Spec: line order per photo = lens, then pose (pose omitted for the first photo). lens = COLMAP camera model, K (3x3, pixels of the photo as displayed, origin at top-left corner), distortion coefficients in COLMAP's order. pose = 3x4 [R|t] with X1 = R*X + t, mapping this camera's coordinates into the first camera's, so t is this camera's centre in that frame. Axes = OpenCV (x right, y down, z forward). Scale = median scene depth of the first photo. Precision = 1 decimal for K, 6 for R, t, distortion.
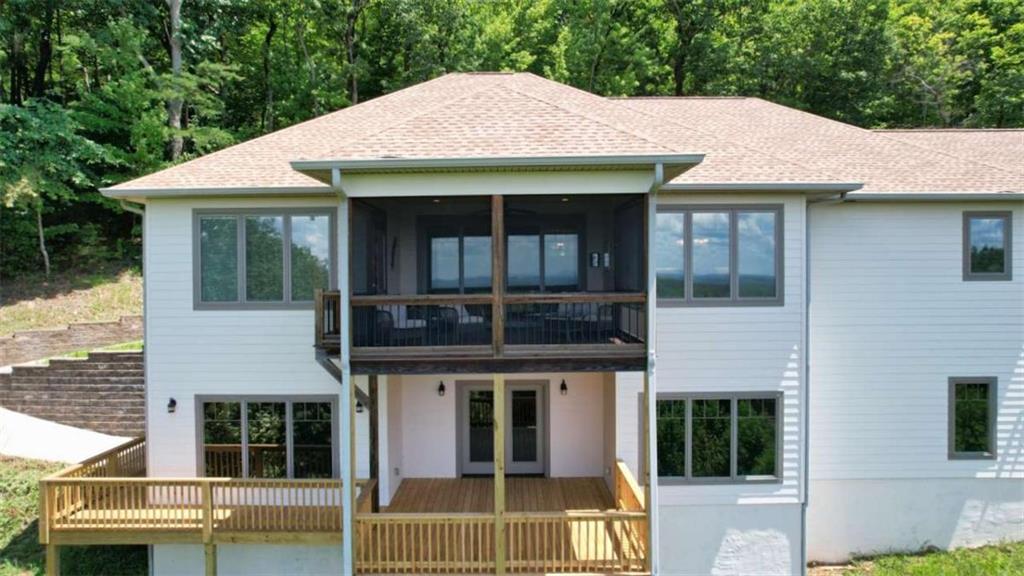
lens RADIAL K [[654.6, 0, 507.2], [0, 654.6, 284.7], [0, 0, 1]] dist [-0.058939, 0.067199]
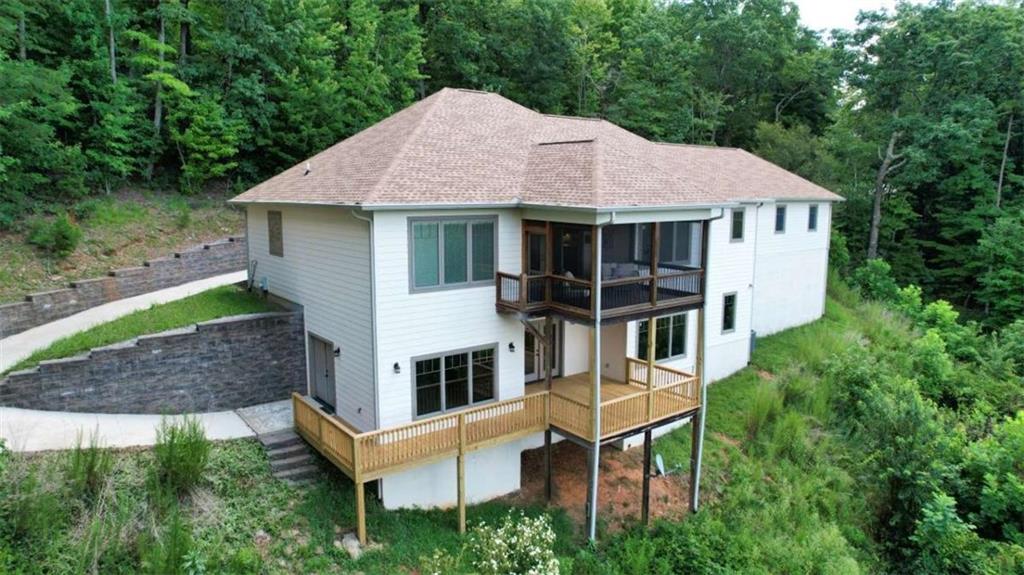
lens RADIAL K [[654.6, 0, 507.2], [0, 654.6, 284.2], [0, 0, 1]] dist [-0.058939, 0.067199]
pose [[0.796089, -0.076476, 0.600328, -1.116458], [-0.001293, 0.991766, 0.128057, -0.149564], [-0.605178, -0.102721, 0.789435, -0.161377]]
